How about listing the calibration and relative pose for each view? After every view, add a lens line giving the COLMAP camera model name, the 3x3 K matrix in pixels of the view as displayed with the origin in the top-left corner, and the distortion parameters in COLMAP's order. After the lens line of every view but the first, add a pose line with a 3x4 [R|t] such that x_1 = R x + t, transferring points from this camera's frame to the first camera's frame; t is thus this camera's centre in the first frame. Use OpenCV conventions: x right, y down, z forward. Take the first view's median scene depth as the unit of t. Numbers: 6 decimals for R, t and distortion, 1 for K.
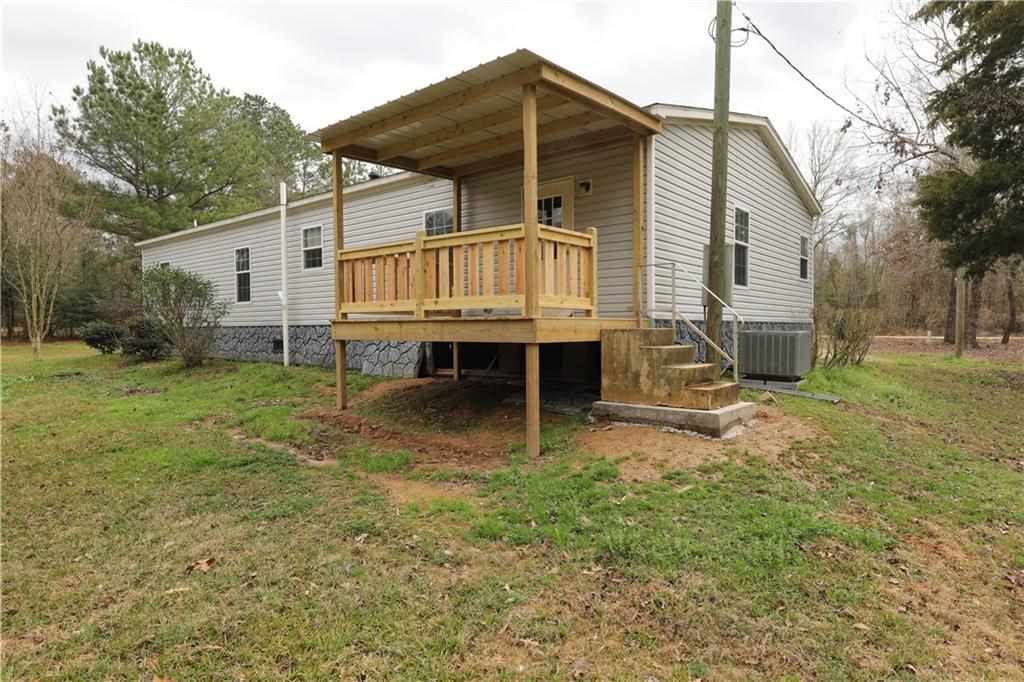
lens RADIAL K [[589.2, 0, 512.0], [0, 589.2, 341.0], [0, 0, 1]] dist [-0.005005, 0.000018]
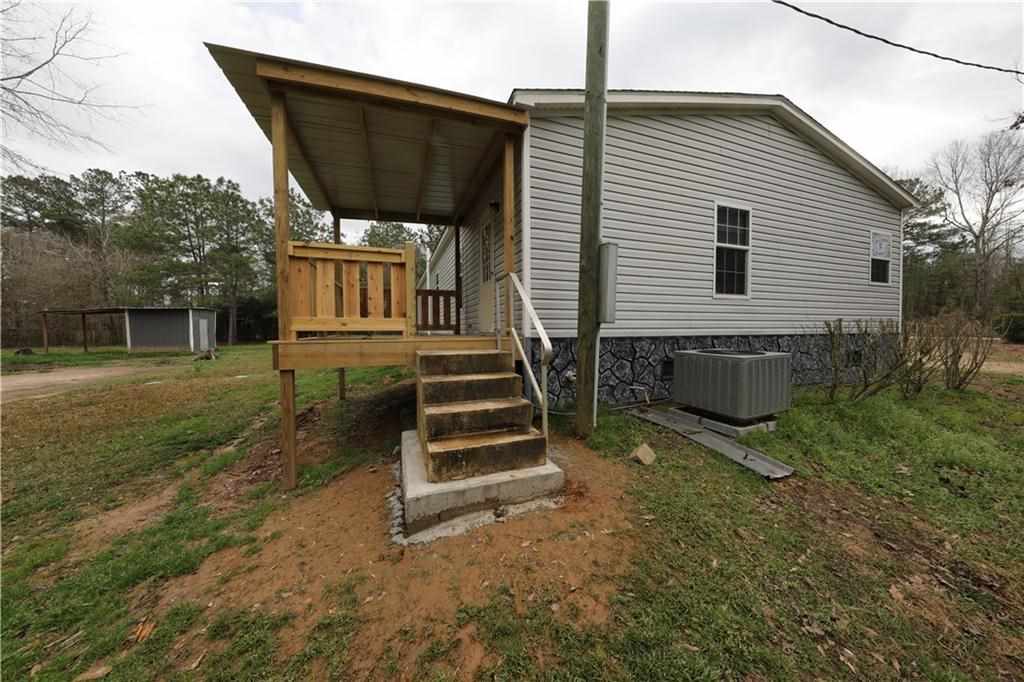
lens RADIAL K [[323.9, 0, 511.5], [0, 323.9, 337.8], [0, 0, 1]] dist [-0.004100, -0.000321]
pose [[0.868311, 0.011016, -0.495898, 0.473531], [-0.007400, 0.999930, 0.009256, -0.042435], [0.495965, -0.004367, 0.868332, 0.572653]]
